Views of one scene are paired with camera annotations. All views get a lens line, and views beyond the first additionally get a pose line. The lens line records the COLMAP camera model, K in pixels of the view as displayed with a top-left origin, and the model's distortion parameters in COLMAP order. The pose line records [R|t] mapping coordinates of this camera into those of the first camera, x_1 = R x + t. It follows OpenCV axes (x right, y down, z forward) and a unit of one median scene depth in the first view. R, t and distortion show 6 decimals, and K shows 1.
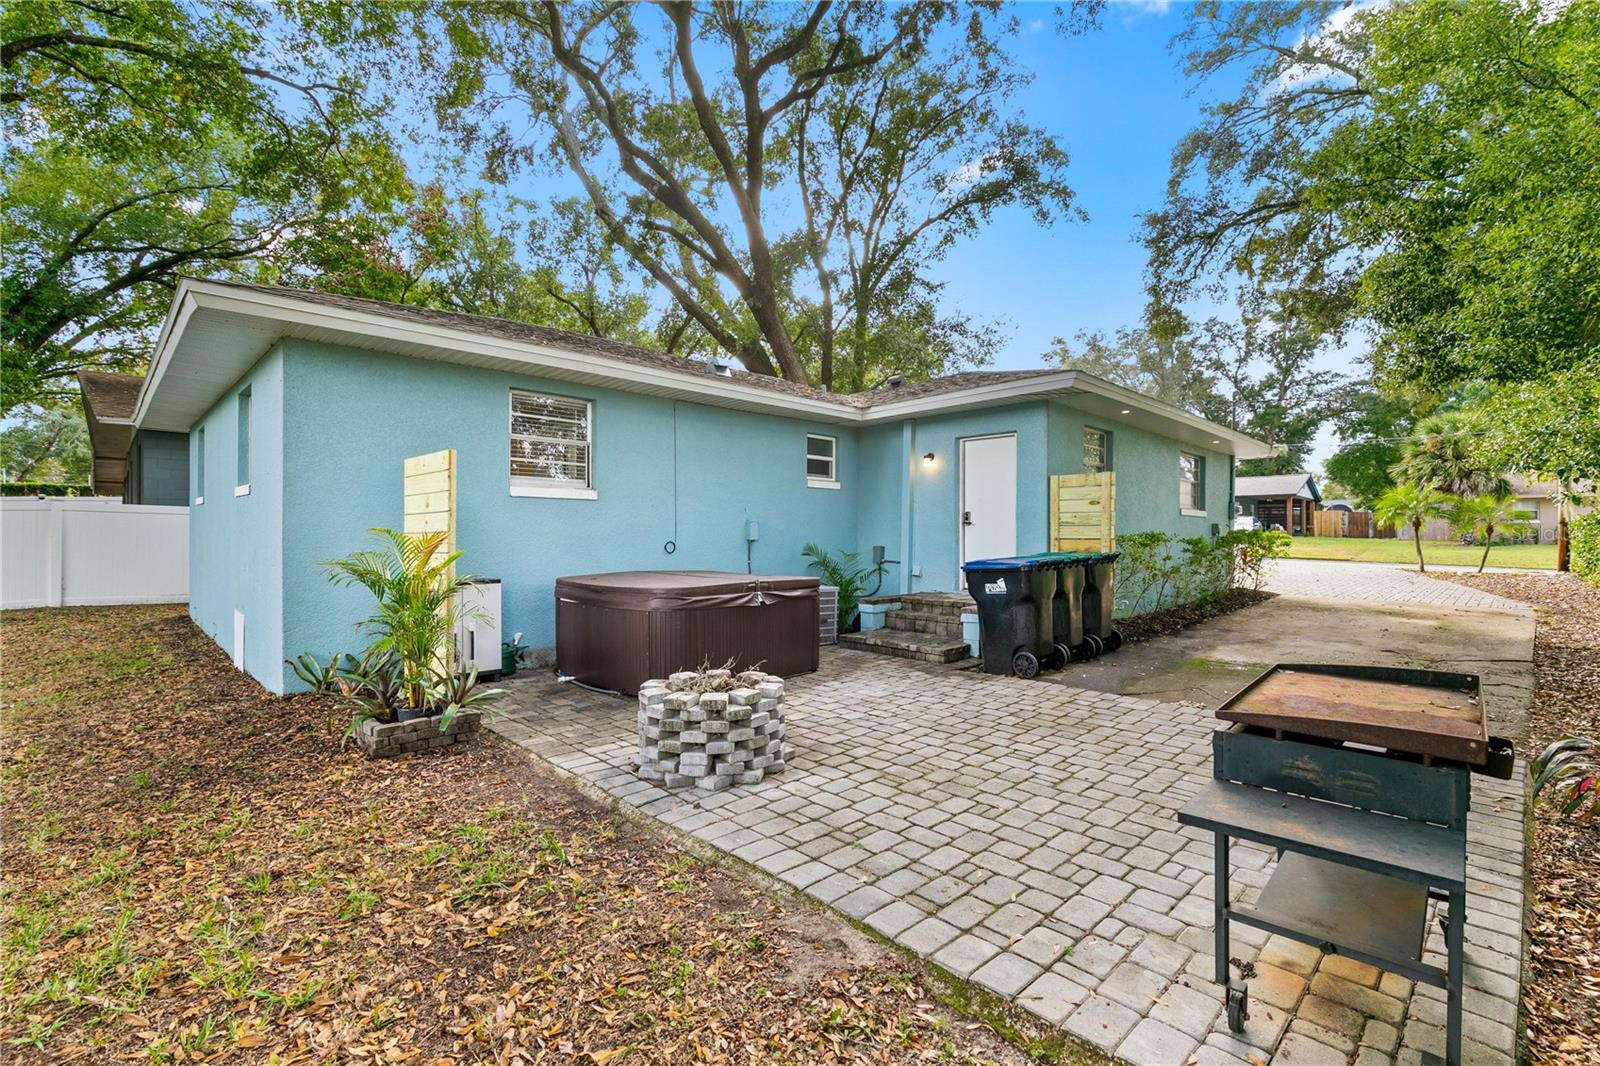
lens RADIAL K [[721.7, 0, 818.4], [0, 721.7, 534.6], [0, 0, 1]] dist [0.007311, -0.000803]
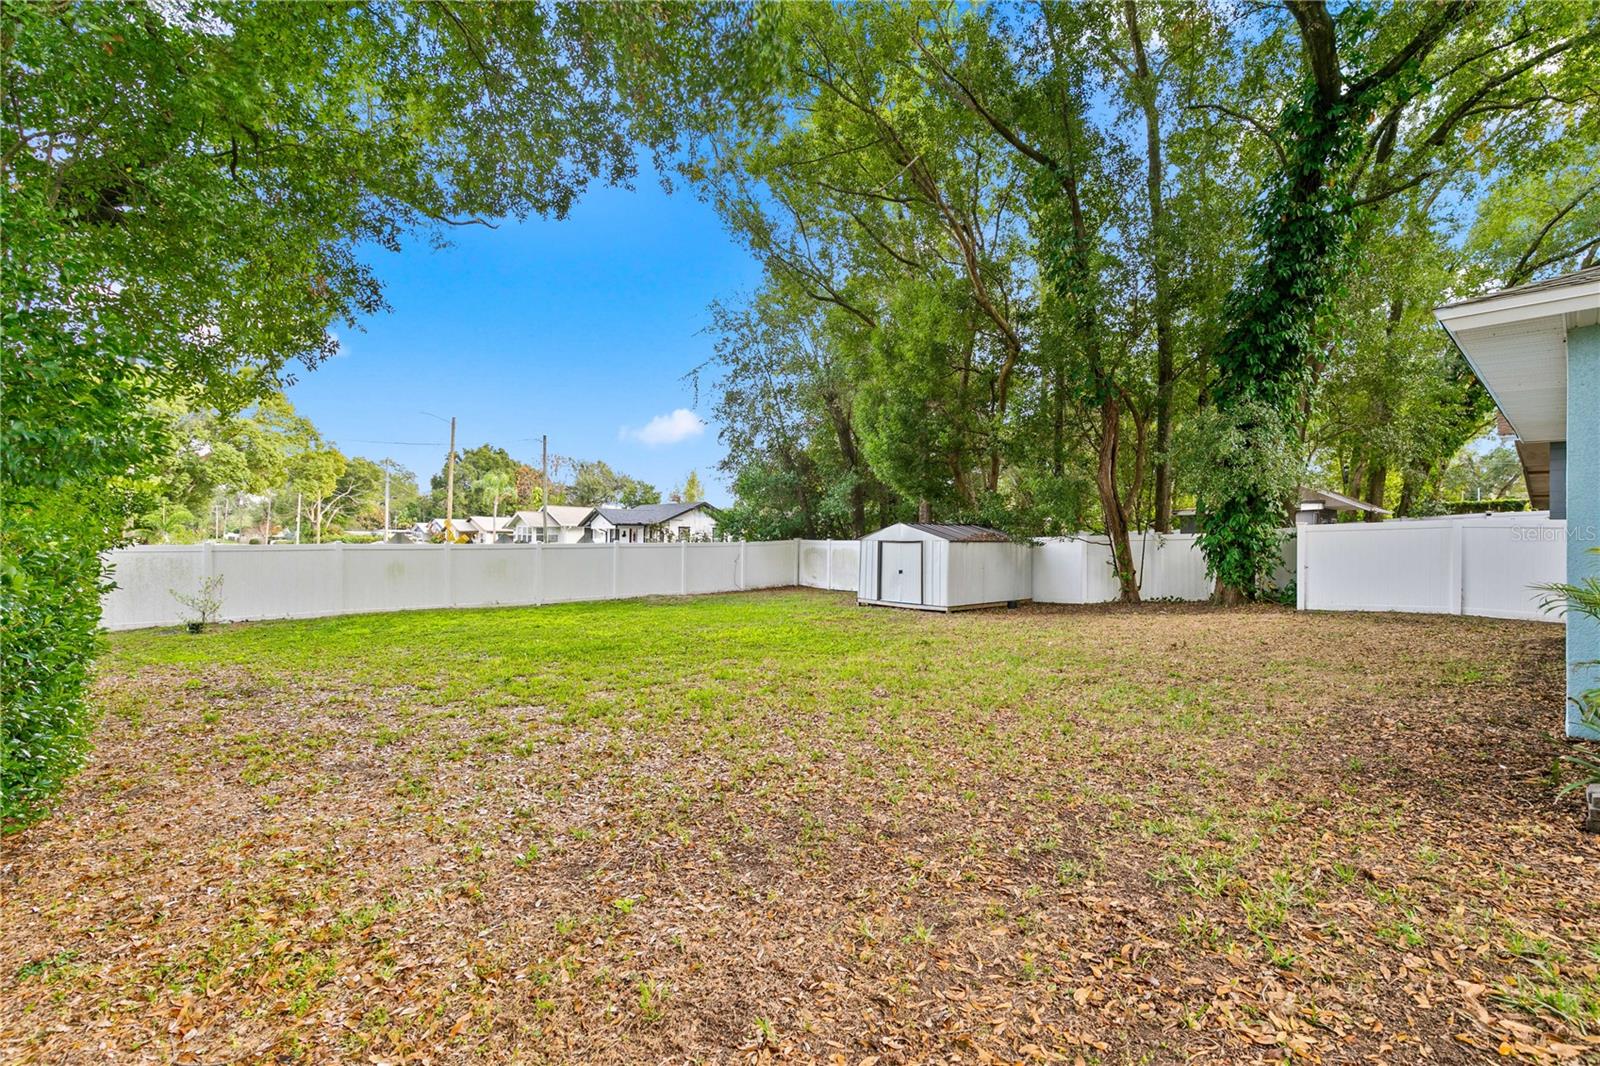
lens RADIAL K [[721.7, 0, 801.1], [0, 721.7, 536.9], [0, 0, 1]] dist [0.007311, -0.000803]
pose [[-0.057885, -0.011017, -0.998262, 0.237004], [-0.002894, 0.999937, -0.010868, -0.009780], [0.998319, 0.002260, -0.057913, 0.144402]]
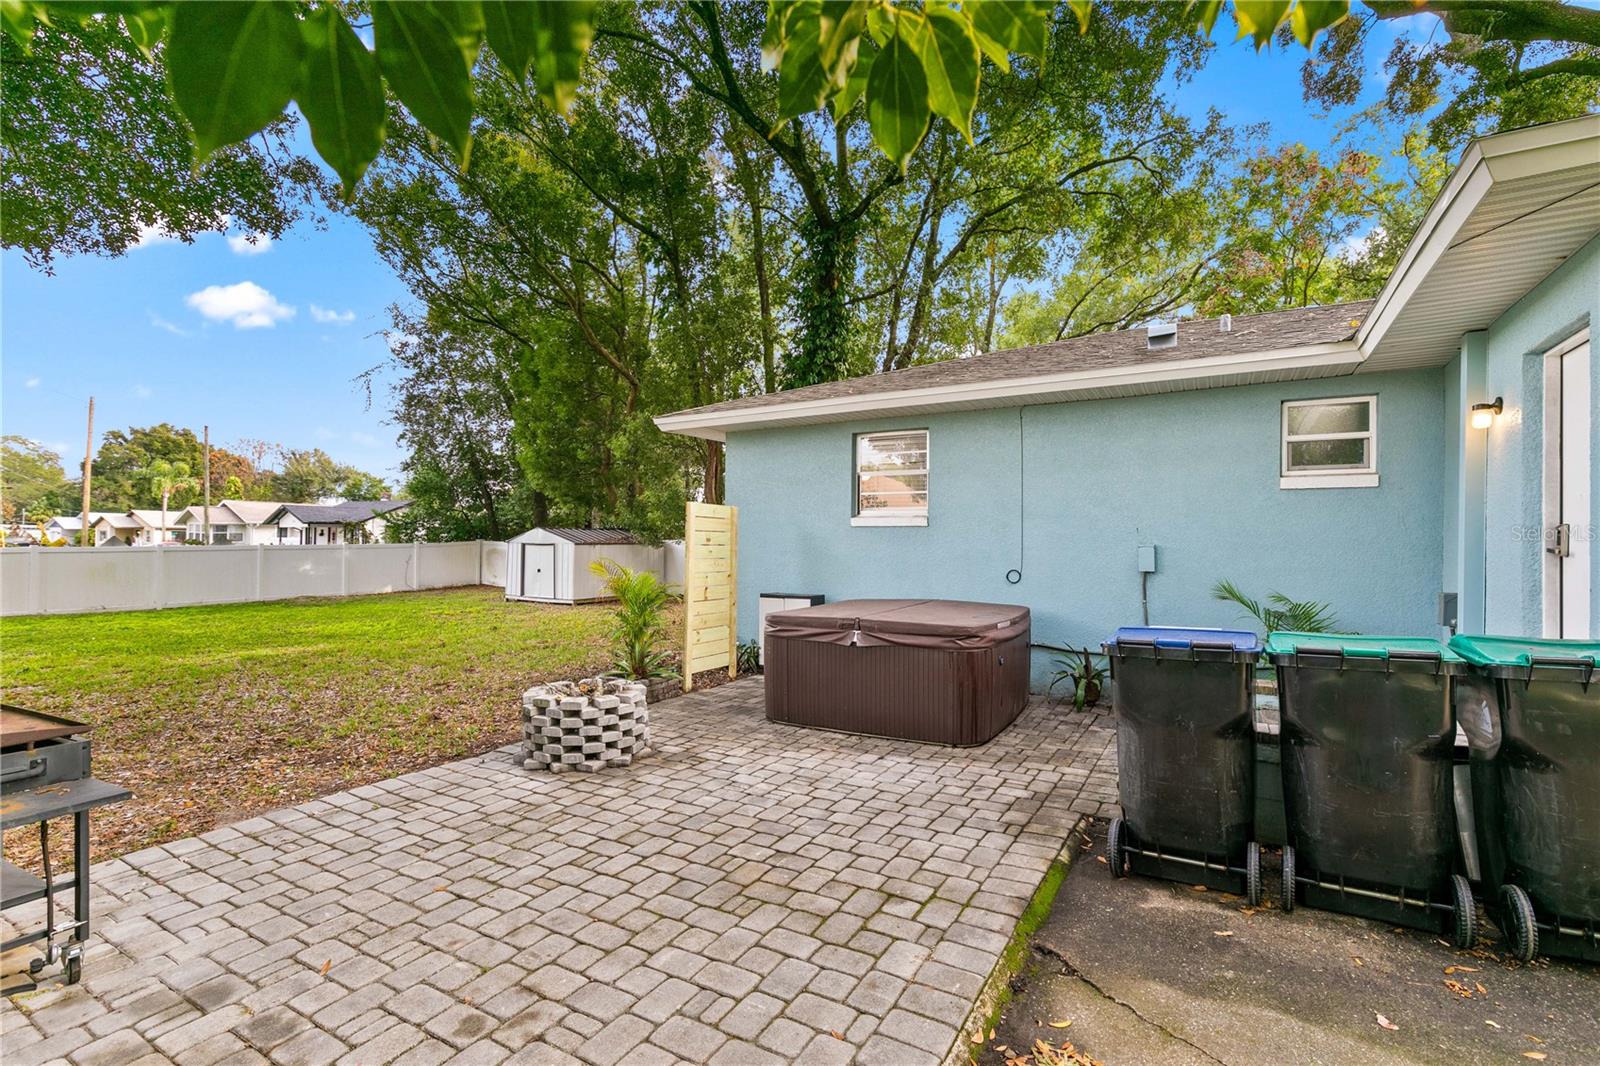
lens RADIAL K [[721.7, 0, 804.1], [0, 721.7, 536.7], [0, 0, 1]] dist [0.007311, -0.000803]
pose [[0.241514, -0.007108, -0.970371, 0.944661], [-0.001571, 0.999969, -0.007715, -0.038050], [0.970396, 0.003387, 0.241495, 0.879297]]
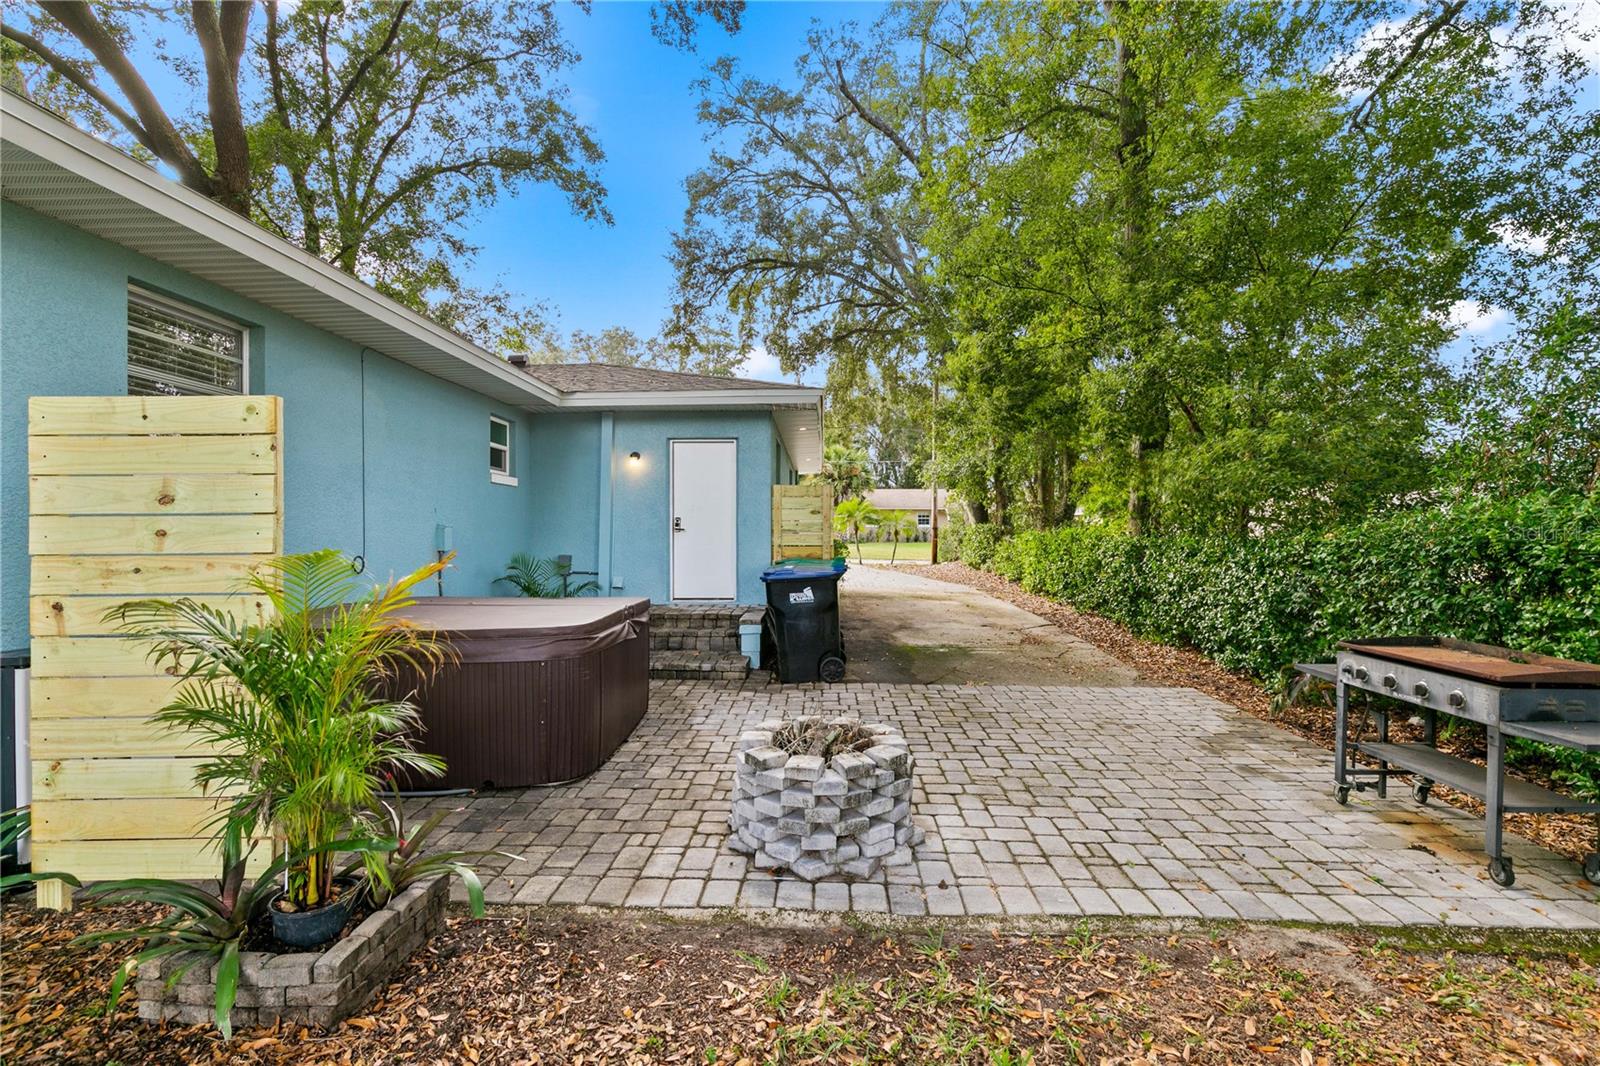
lens RADIAL K [[721.7, 0, 820.5], [0, 721.7, 540.8], [0, 0, 1]] dist [0.007311, -0.000803]
pose [[0.720595, -0.004222, 0.693343, -0.586798], [-0.003699, 0.999944, 0.009933, -0.020096], [-0.693346, -0.009722, 0.720539, 0.347603]]
